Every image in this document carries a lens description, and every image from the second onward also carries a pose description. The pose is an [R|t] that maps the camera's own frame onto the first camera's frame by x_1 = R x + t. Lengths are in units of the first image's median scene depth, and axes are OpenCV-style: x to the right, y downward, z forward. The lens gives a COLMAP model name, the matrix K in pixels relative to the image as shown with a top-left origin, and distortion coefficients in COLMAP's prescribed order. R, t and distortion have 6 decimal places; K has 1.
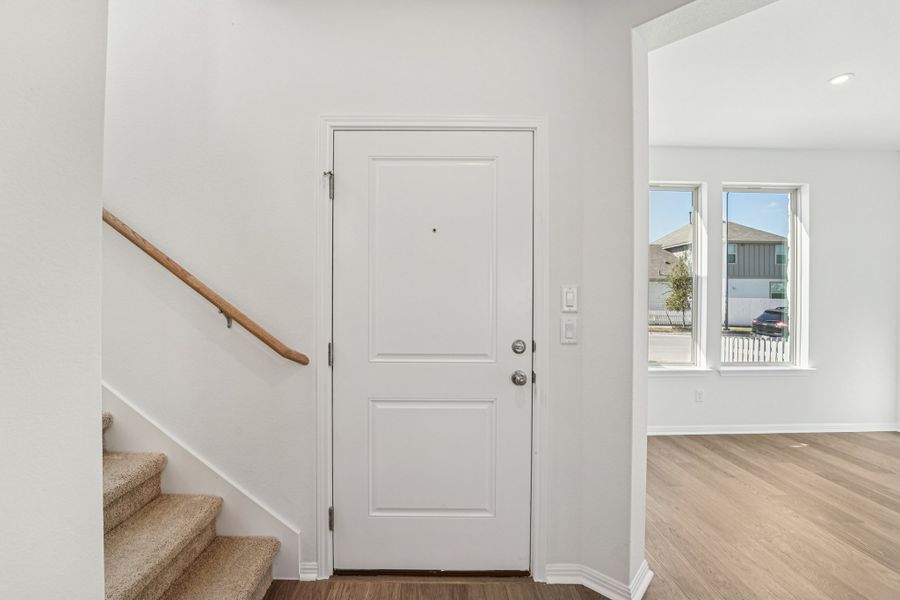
lens RADIAL K [[373.3, 0, 440.5], [0, 373.3, 300.2], [0, 0, 1]] dist [-0.030585, 0.003926]
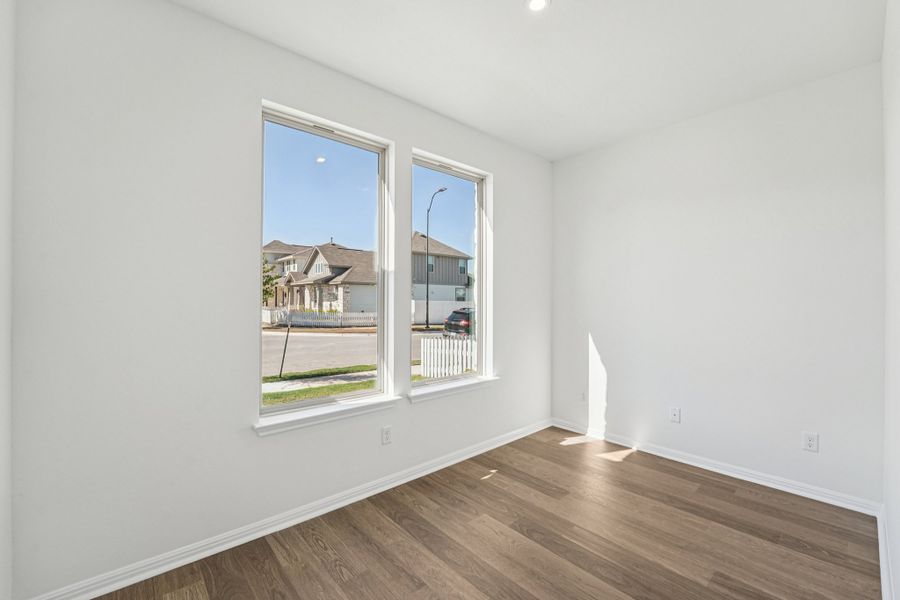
lens RADIAL K [[373.3, 0, 449.8], [0, 373.3, 299.6], [0, 0, 1]] dist [-0.030585, 0.003926]
pose [[0.752003, 0.001718, 0.659158, 0.310875], [0.004319, 0.999962, -0.007533, -0.000619], [-0.659146, 0.008511, 0.751967, 0.360375]]
